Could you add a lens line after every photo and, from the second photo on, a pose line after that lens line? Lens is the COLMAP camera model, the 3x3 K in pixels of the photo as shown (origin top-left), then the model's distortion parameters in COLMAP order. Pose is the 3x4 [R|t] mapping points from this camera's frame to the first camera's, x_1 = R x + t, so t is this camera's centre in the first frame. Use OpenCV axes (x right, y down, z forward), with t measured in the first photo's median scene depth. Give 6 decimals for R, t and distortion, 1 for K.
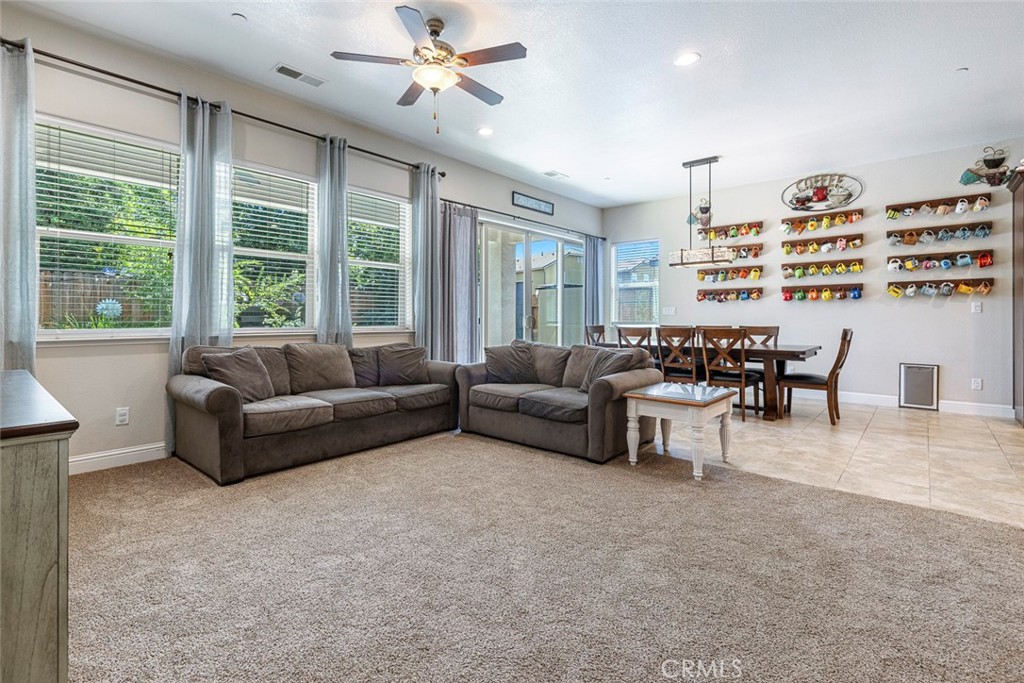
lens RADIAL K [[473.3, 0, 514.2], [0, 473.3, 318.9], [0, 0, 1]] dist [0.000509, 0.000037]
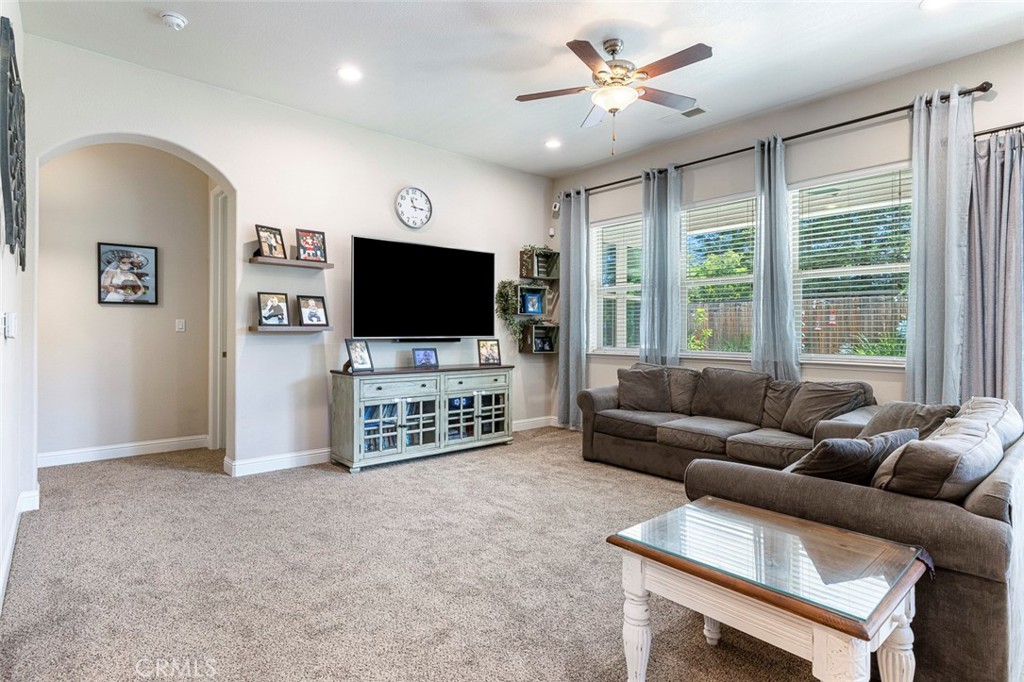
lens RADIAL K [[524.7, 0, 513.1], [0, 524.7, 330.7], [0, 0, 1]] dist [-0.001236, -0.000393]
pose [[-0.135552, -0.005317, -0.990756, 0.750636], [-0.008355, 0.999956, -0.004224, -0.020659], [0.990735, 0.007705, -0.135591, 0.769878]]
